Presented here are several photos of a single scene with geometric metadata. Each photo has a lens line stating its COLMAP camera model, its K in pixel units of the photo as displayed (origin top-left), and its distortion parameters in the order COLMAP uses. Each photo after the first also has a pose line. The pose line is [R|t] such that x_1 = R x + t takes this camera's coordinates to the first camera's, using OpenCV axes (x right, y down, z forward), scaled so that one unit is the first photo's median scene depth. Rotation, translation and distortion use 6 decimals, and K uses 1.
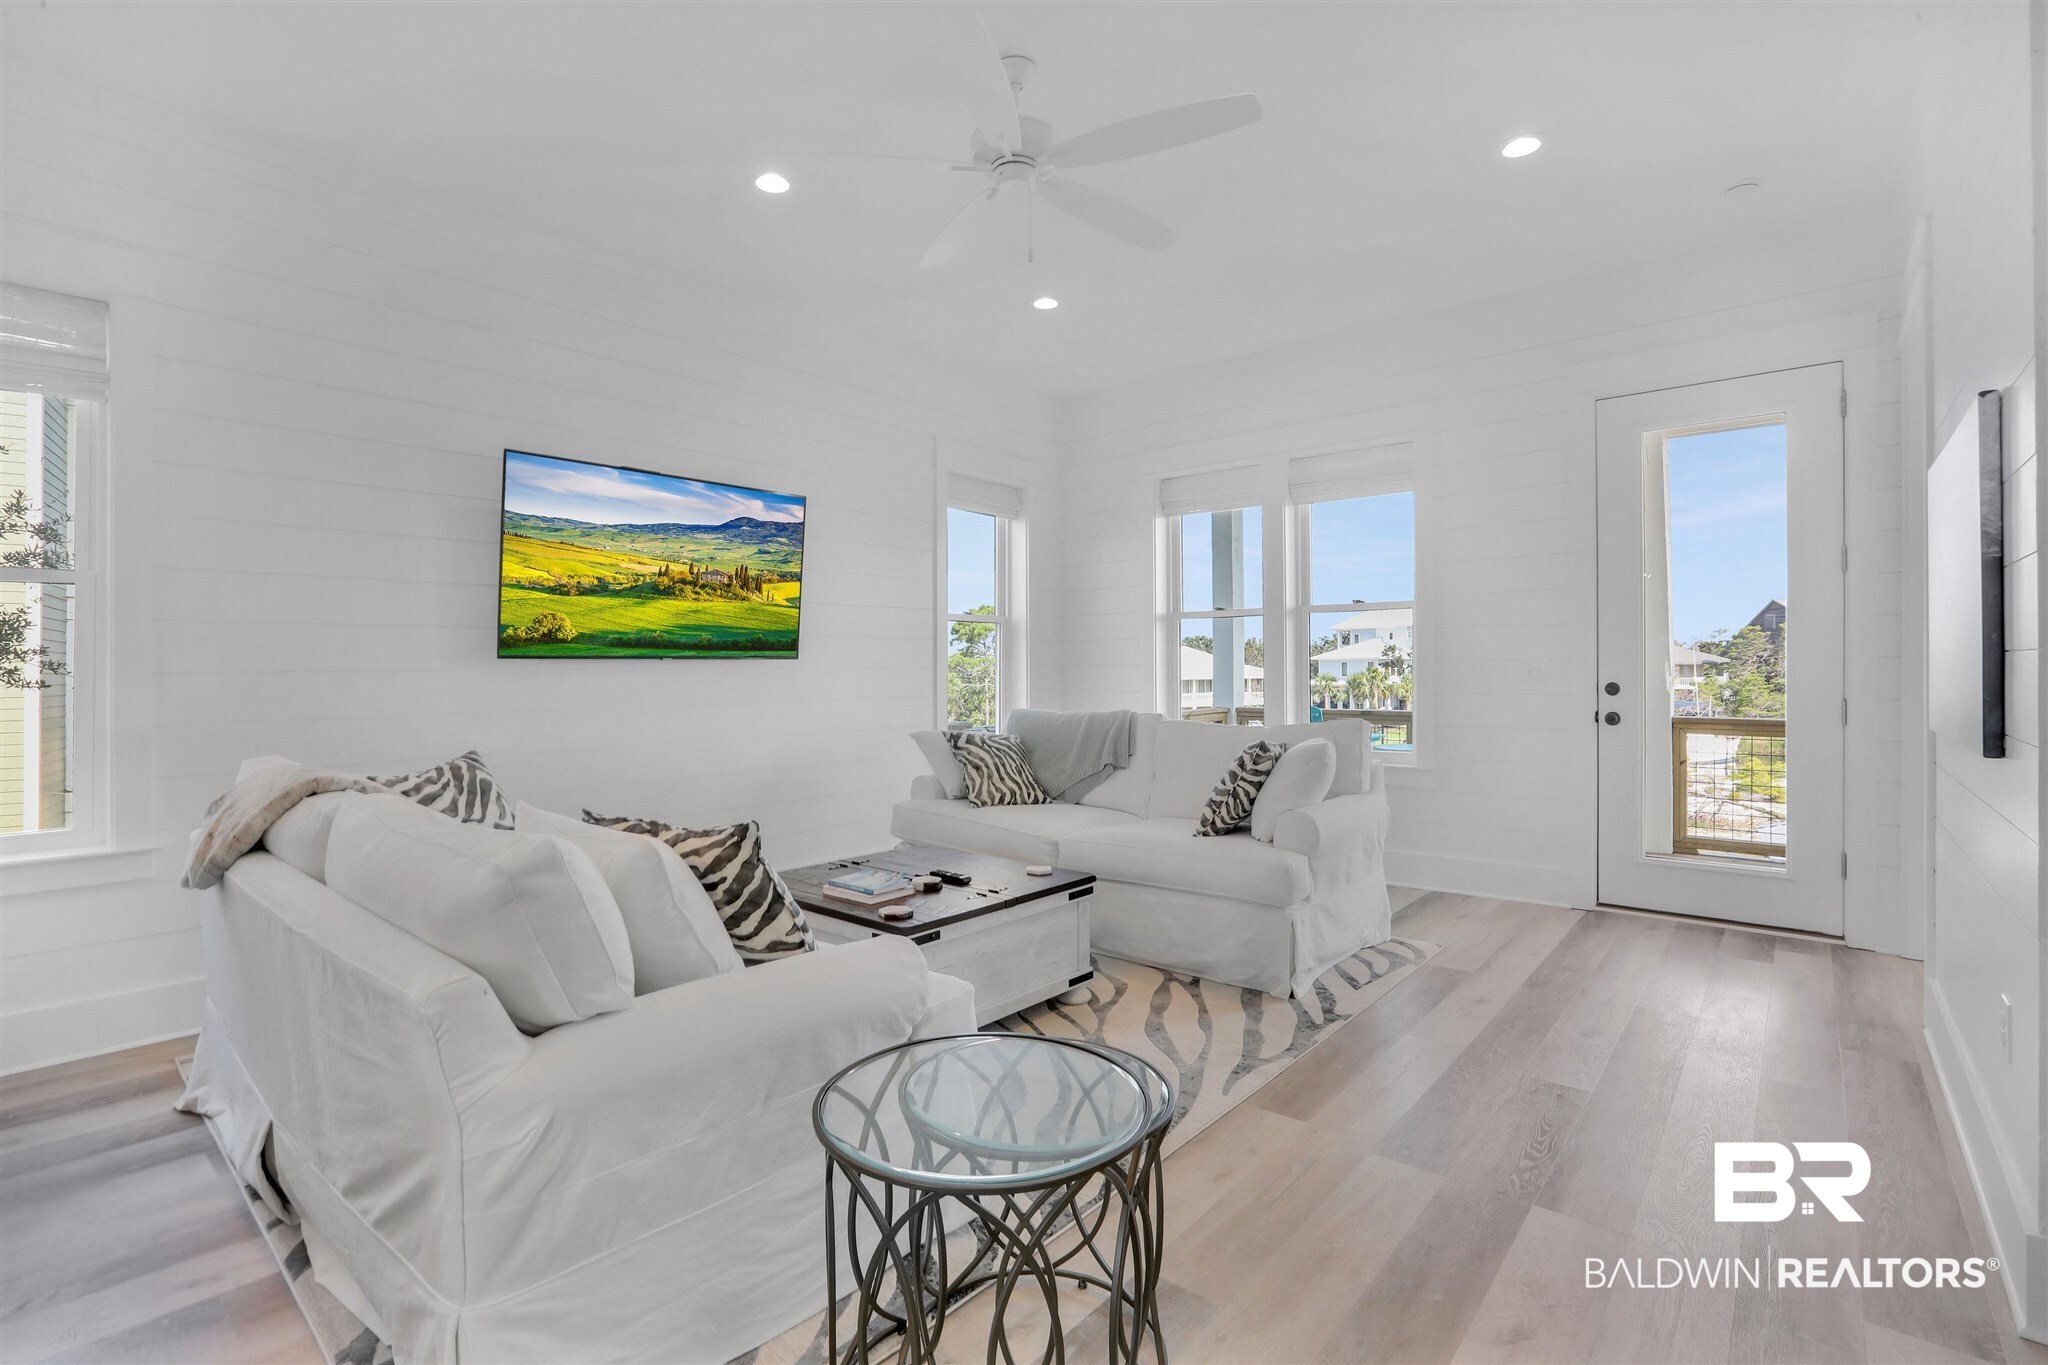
lens RADIAL K [[925.8, 0, 1024.0], [0, 925.8, 682.5], [0, 0, 1]] dist [-0.046614, 0.000089]
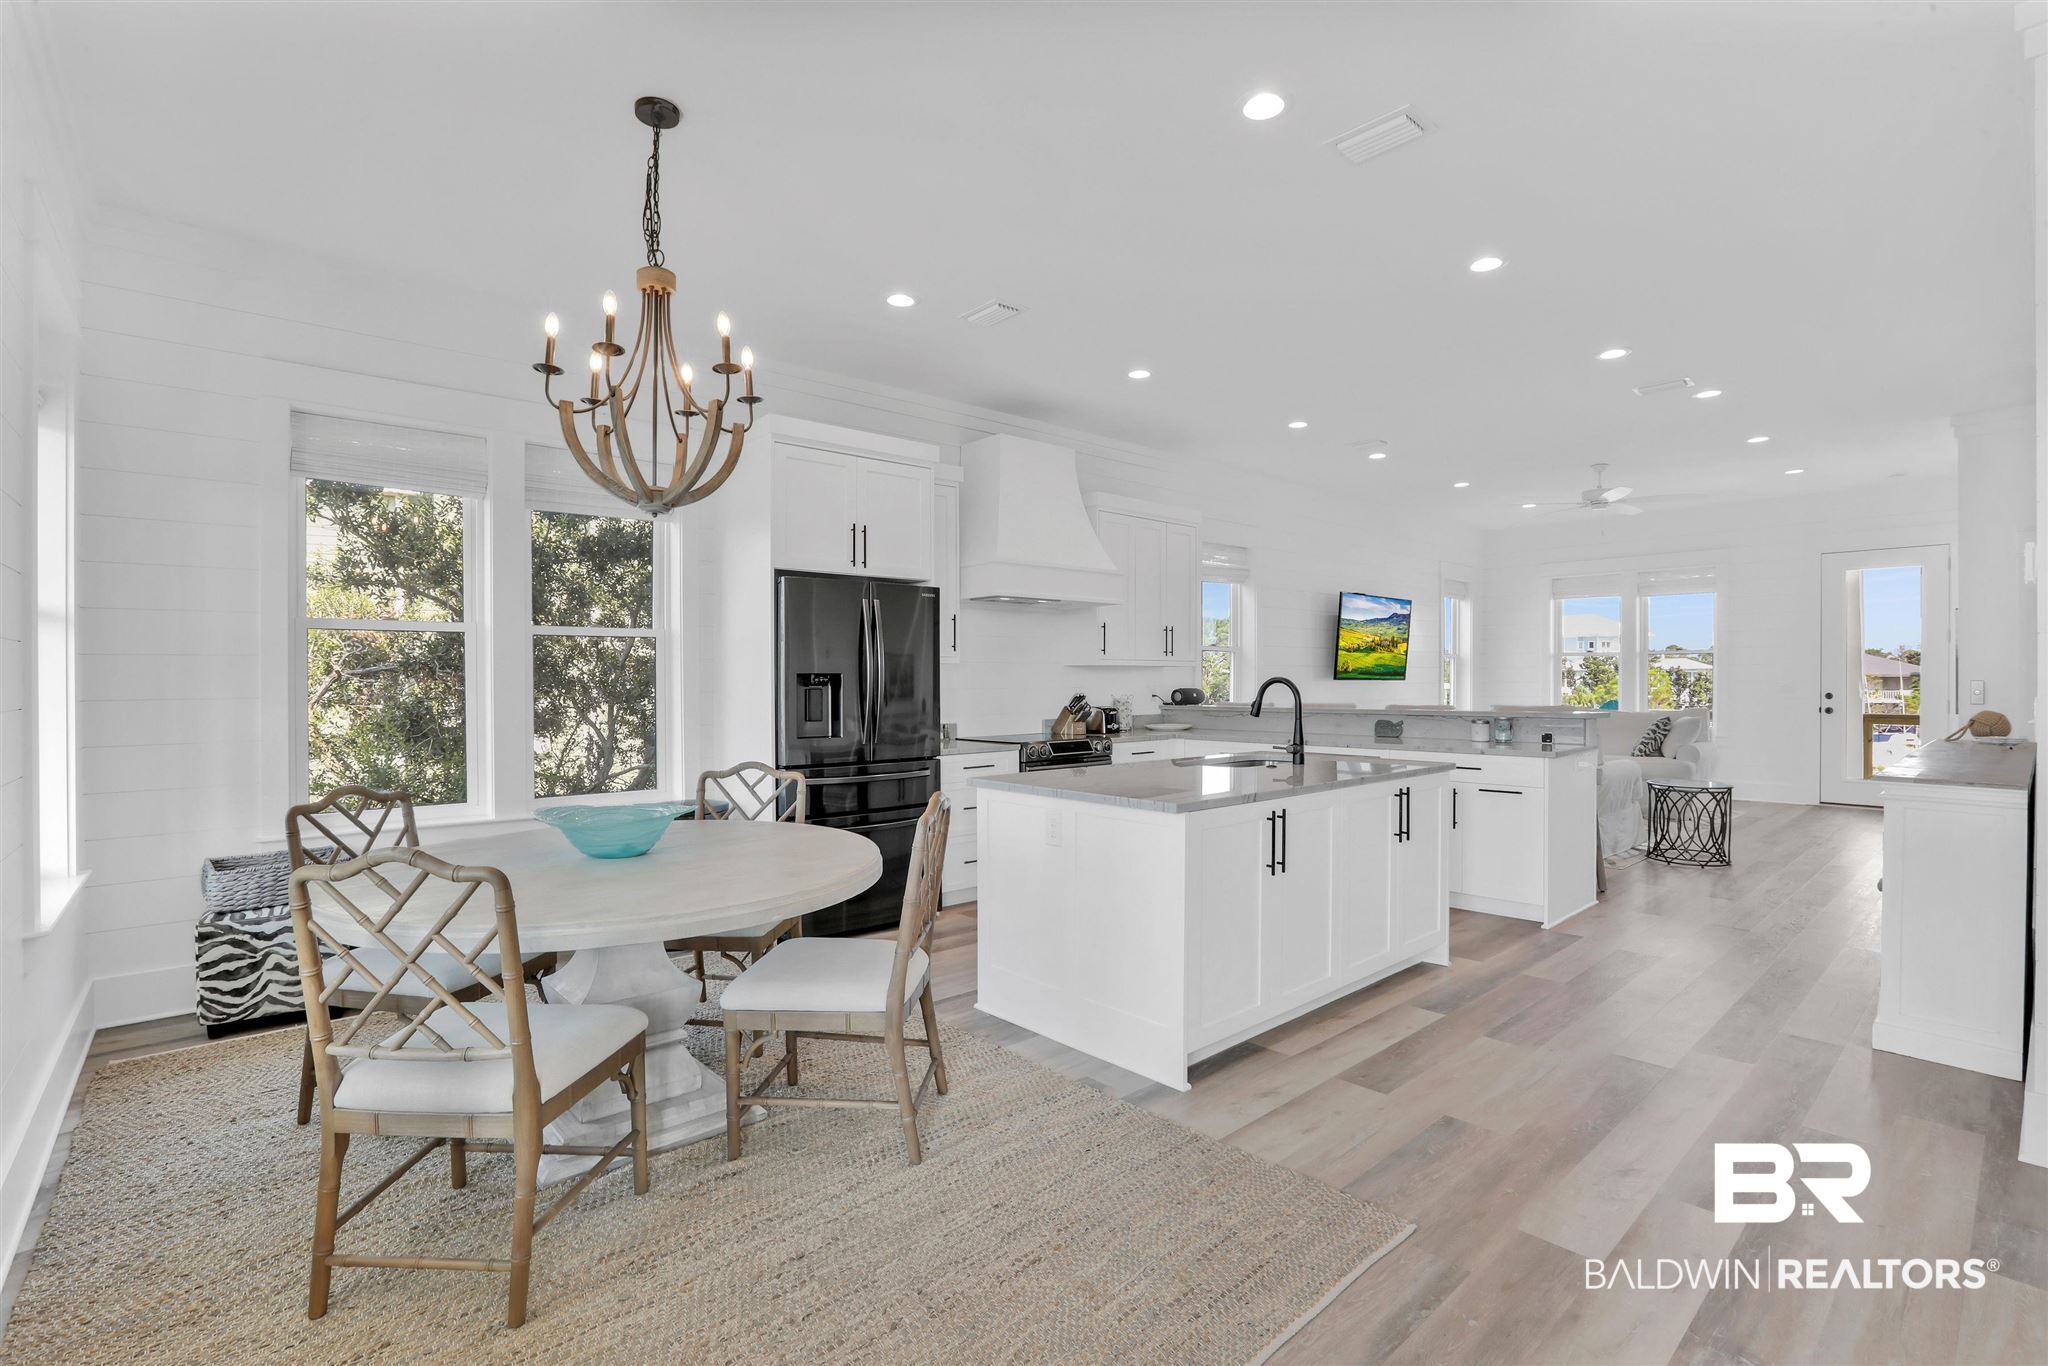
lens RADIAL K [[925.8, 0, 1024.0], [0, 925.8, 683.0], [0, 0, 1]] dist [-0.046614, 0.000089]
pose [[0.991487, 0.002676, -0.130177, -0.899699], [-0.004694, 0.999874, -0.015193, 0.017294], [0.130120, 0.015675, 0.991374, -1.231103]]
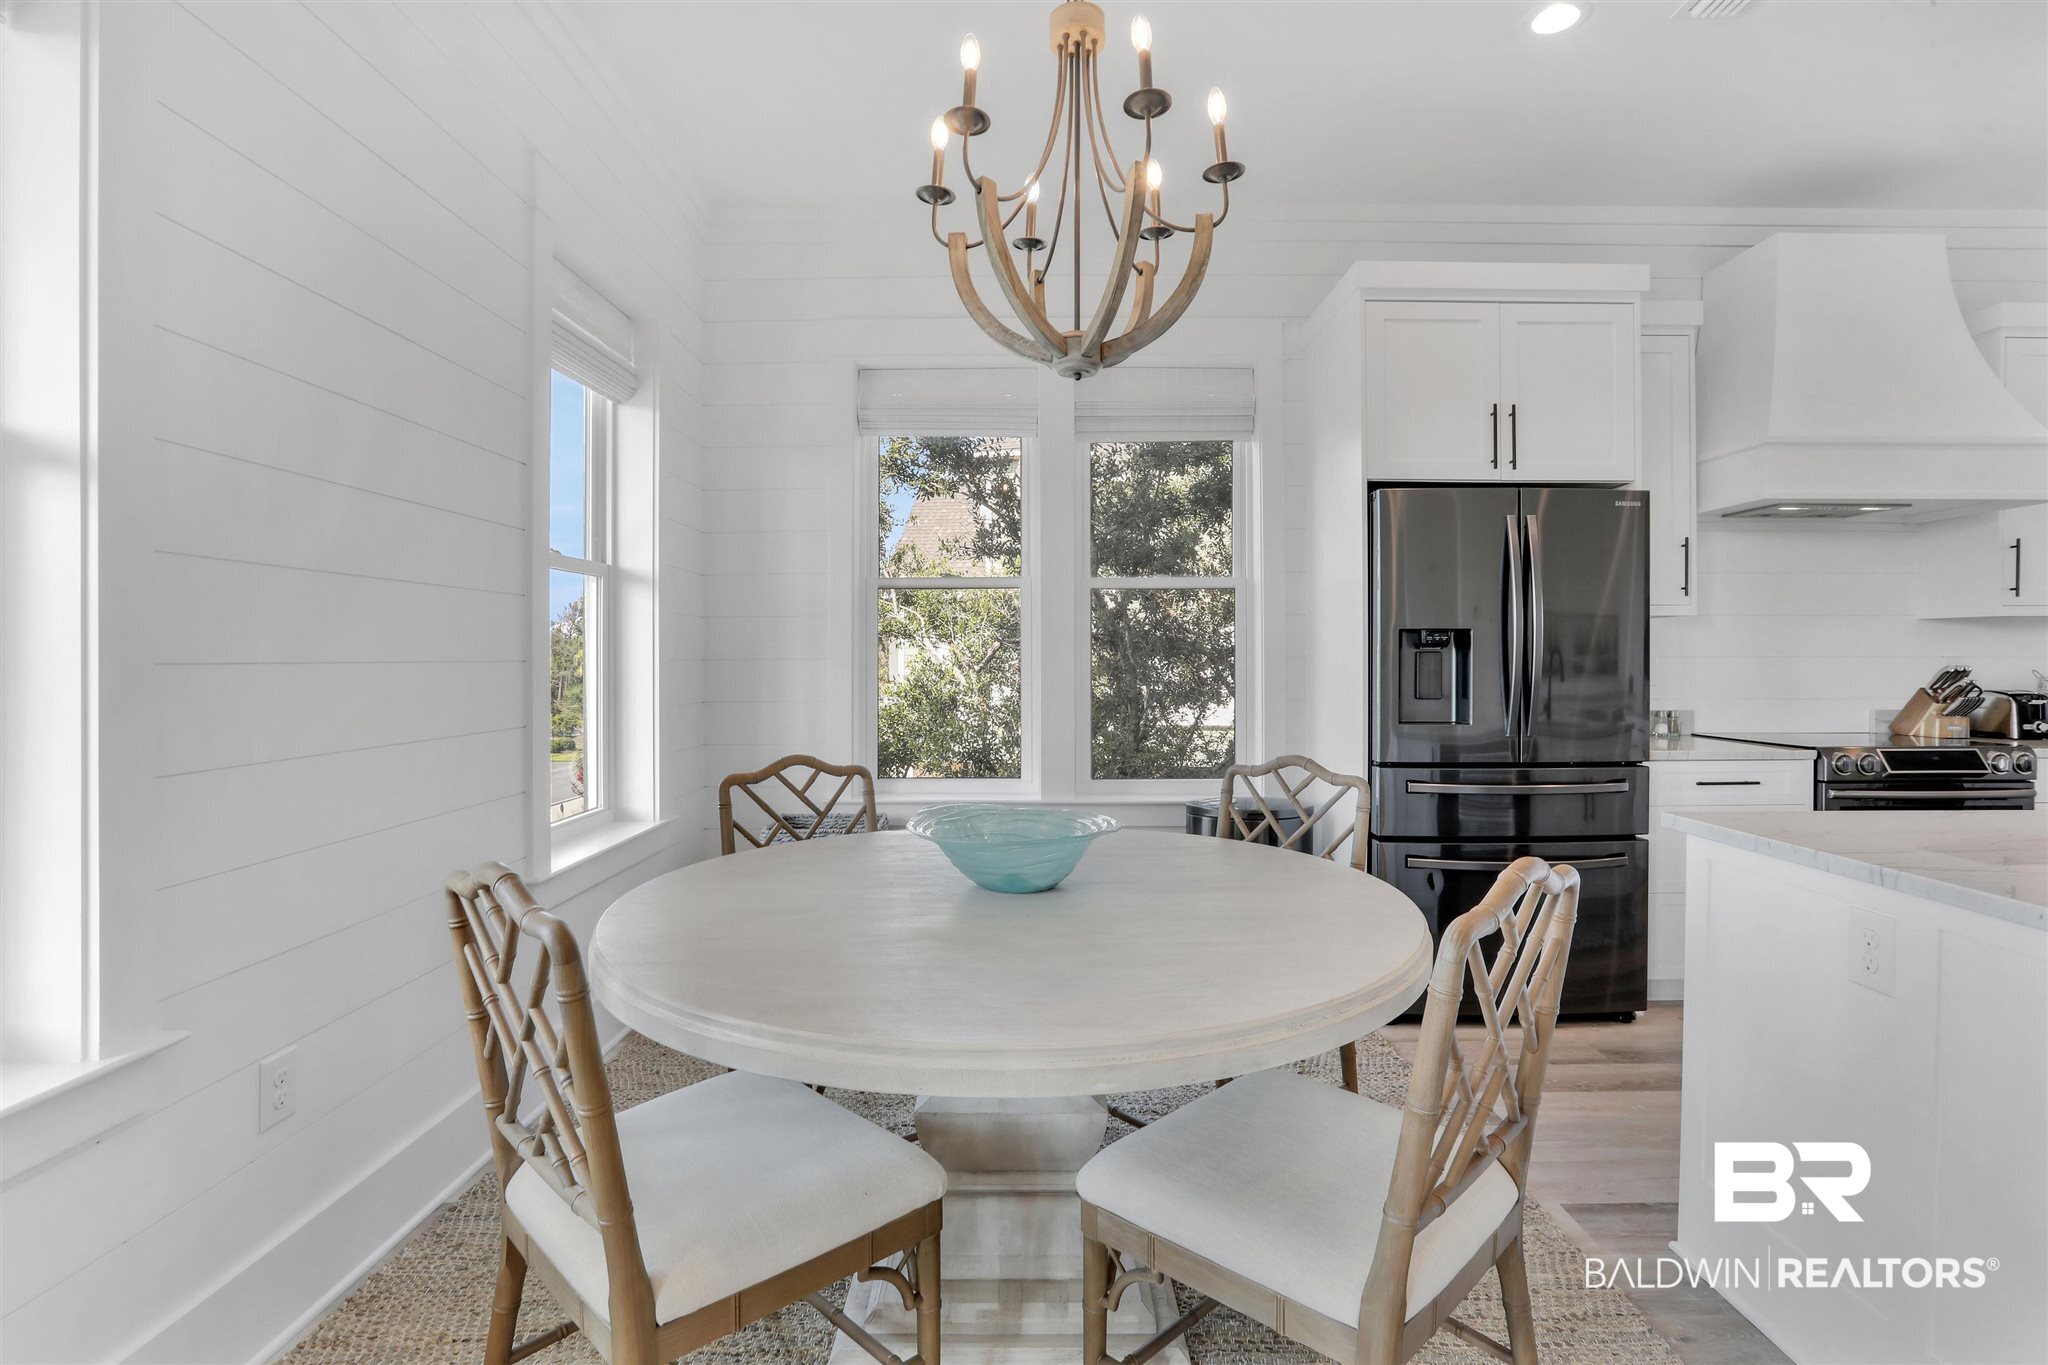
lens RADIAL K [[970.7, 0, 1029.0], [0, 970.7, 665.5], [0, 0, 1]] dist [-0.018001, 0.001211]
pose [[0.665619, 0.008778, -0.746240, -0.916903], [-0.016587, 0.999858, -0.003035, 0.027157], [0.746107, 0.014398, 0.665670, -0.957978]]
